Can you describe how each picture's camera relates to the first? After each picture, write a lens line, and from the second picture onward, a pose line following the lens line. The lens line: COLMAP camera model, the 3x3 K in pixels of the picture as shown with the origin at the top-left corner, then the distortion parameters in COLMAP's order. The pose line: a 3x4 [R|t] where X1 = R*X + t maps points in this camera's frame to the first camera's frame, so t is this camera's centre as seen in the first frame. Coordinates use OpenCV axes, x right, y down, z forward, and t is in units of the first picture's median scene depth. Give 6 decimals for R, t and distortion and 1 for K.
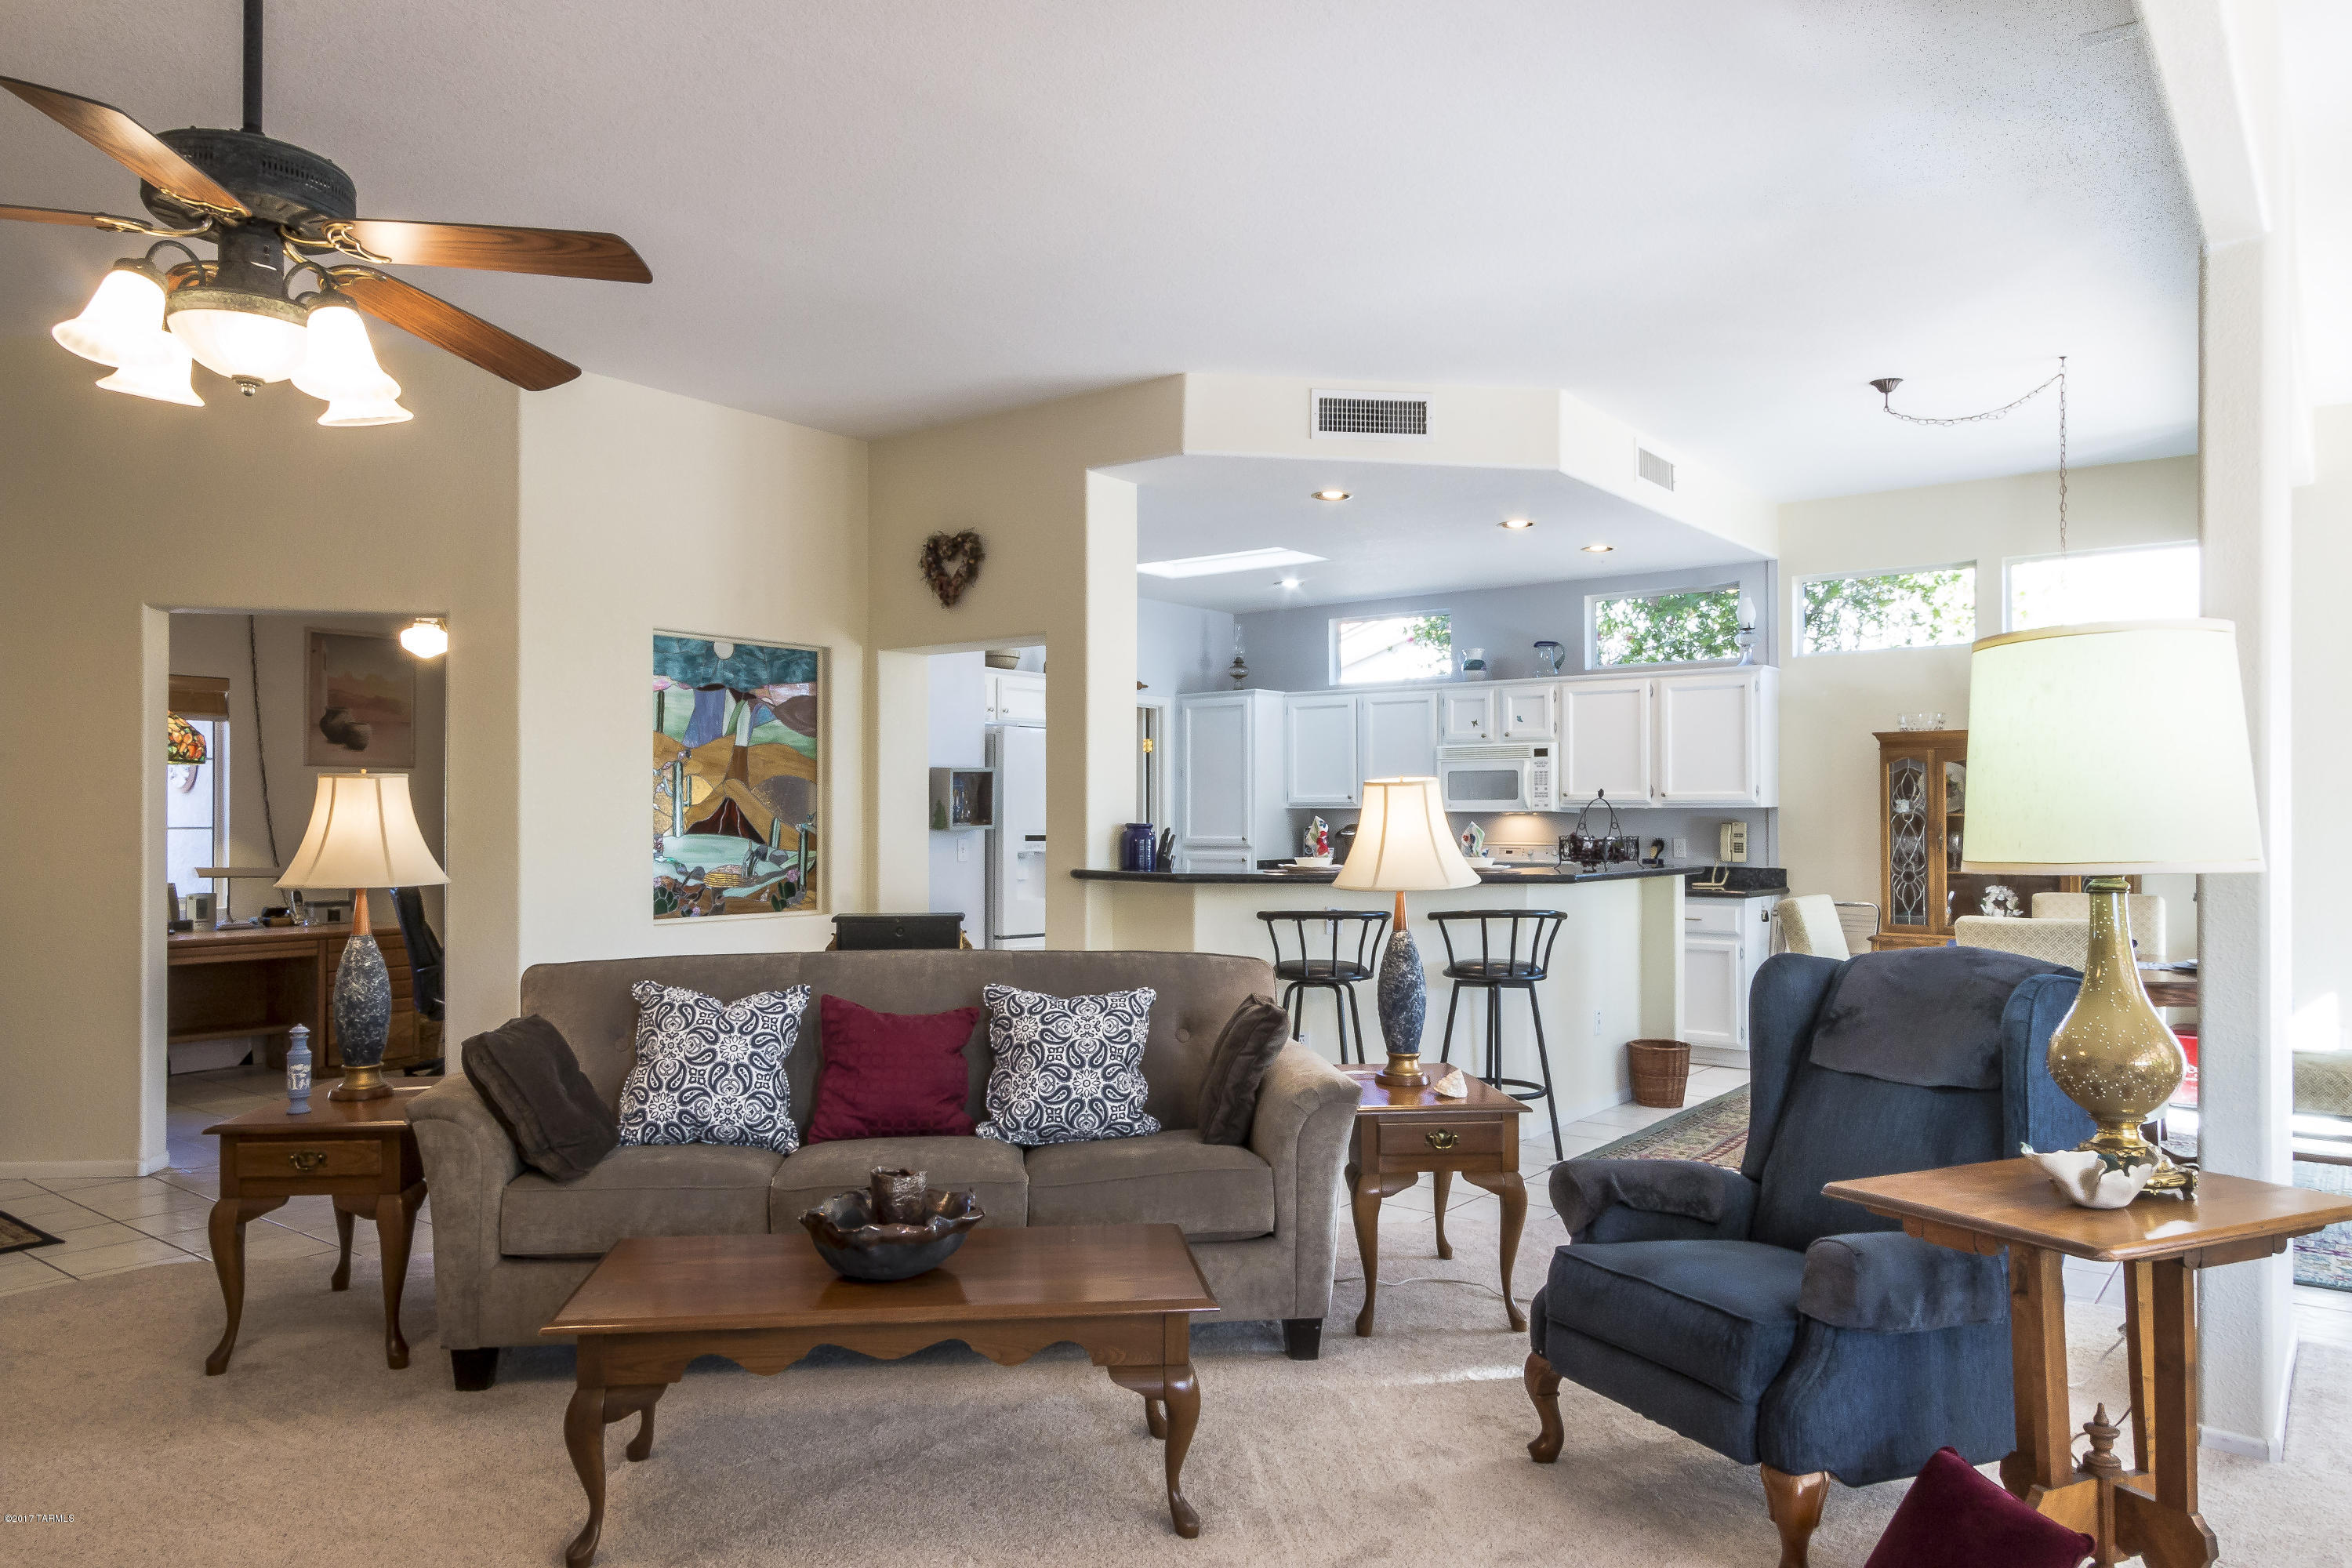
lens RADIAL K [[1575.0, 0, 1199.2], [0, 1575.0, 795.7], [0, 0, 1]] dist [0.014878, -0.007368]
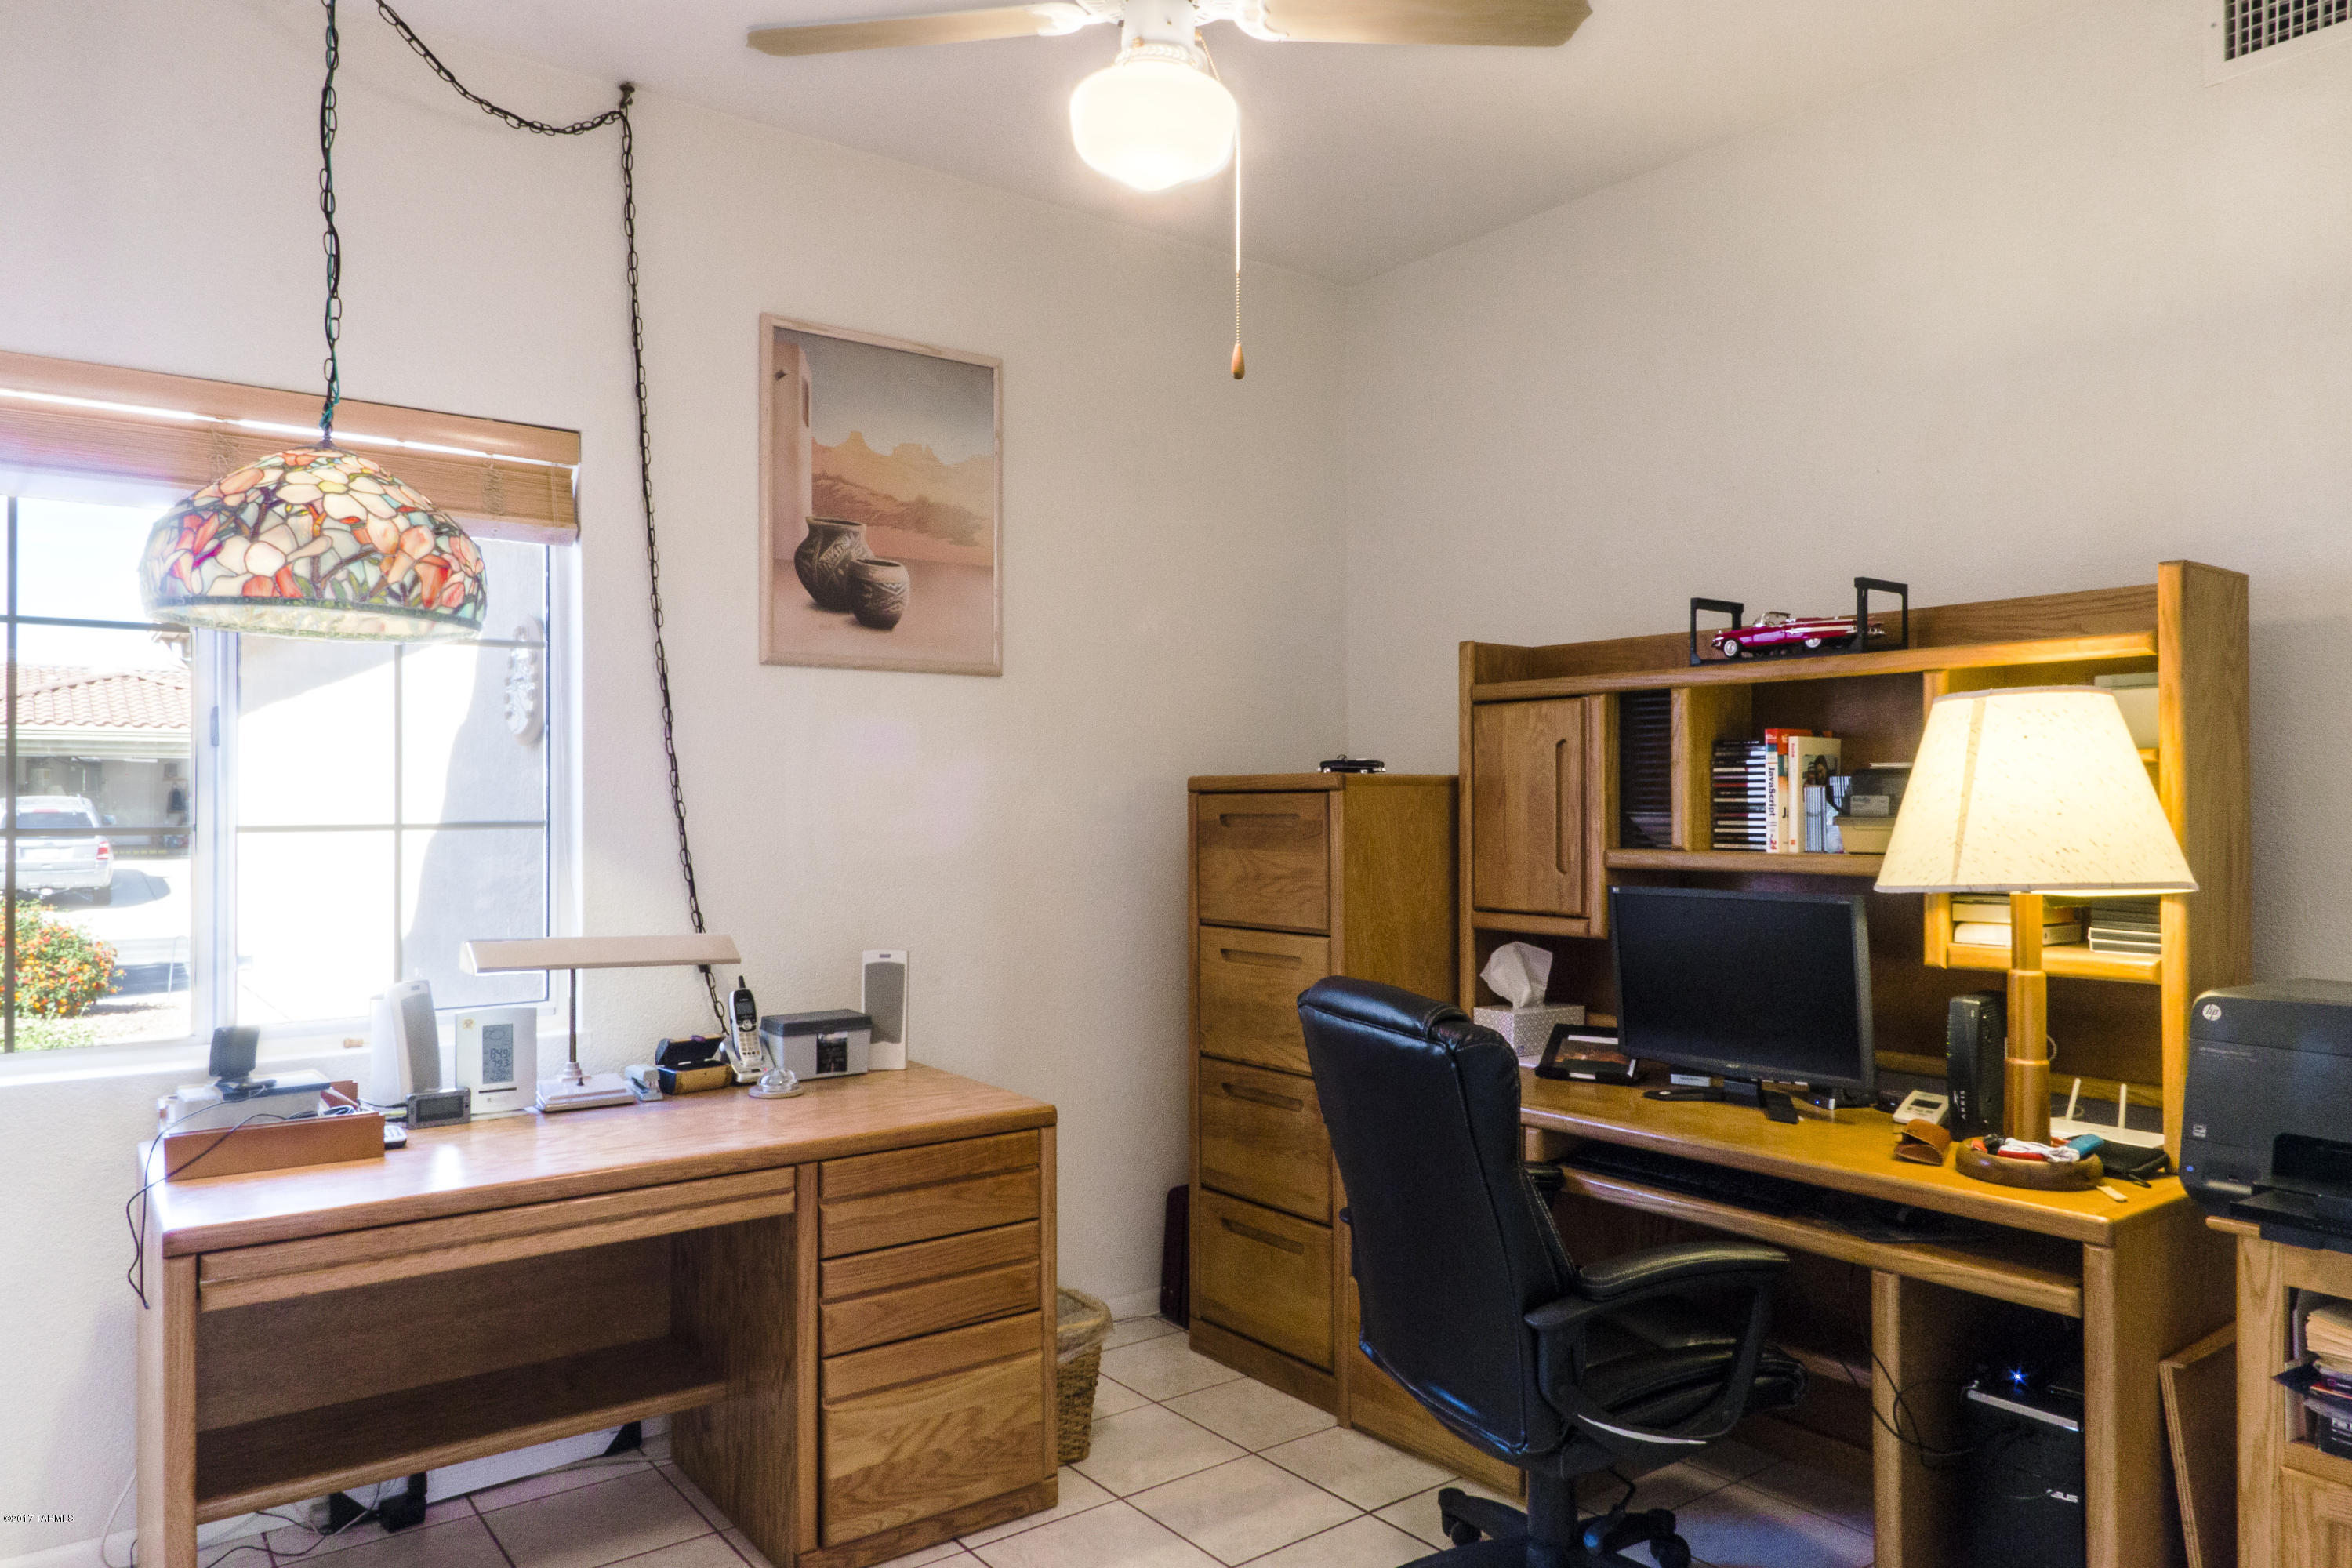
lens RADIAL K [[1575.0, 0, 1168.7], [0, 1575.0, 783.8], [0, 0, 1]] dist [0.014878, -0.007368]
pose [[0.963153, -0.005088, -0.268906, -0.369389], [0.006266, 0.999974, 0.003522, 0.009932], [0.268881, -0.005077, 0.963160, 0.661188]]
